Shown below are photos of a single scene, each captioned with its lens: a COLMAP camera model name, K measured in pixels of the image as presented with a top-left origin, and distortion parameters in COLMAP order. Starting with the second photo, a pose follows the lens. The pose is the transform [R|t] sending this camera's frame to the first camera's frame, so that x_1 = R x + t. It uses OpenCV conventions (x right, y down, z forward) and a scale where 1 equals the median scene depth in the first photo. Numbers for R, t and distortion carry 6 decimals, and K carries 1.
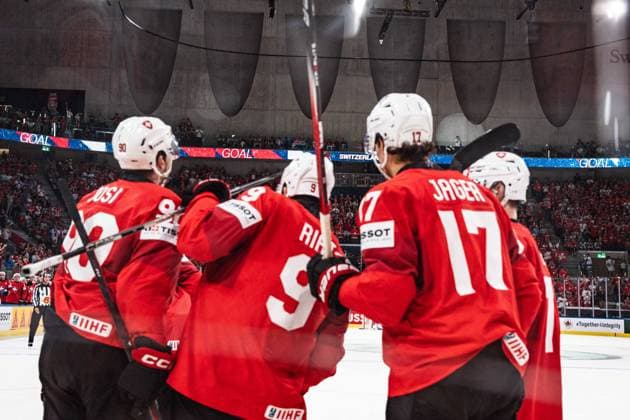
lens RADIAL K [[716.7, 0, 314.9], [0, 716.7, 209.5], [0, 0, 1]] dist [0.010611, 0.000000]
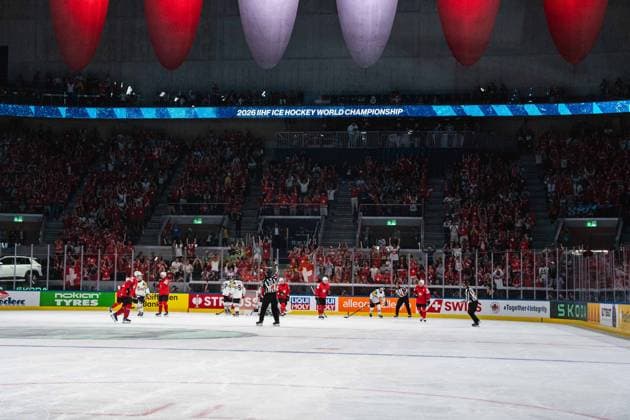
lens RADIAL K [[865.5, 0, 314.5], [0, 865.5, 211.4], [0, 0, 1]] dist [0.039707, 0.000000]
pose [[0.990388, -0.021446, -0.136646, 0.287560], [0.026751, 0.998953, 0.037101, 0.007480], [0.135707, -0.040400, 0.989925, -0.005377]]
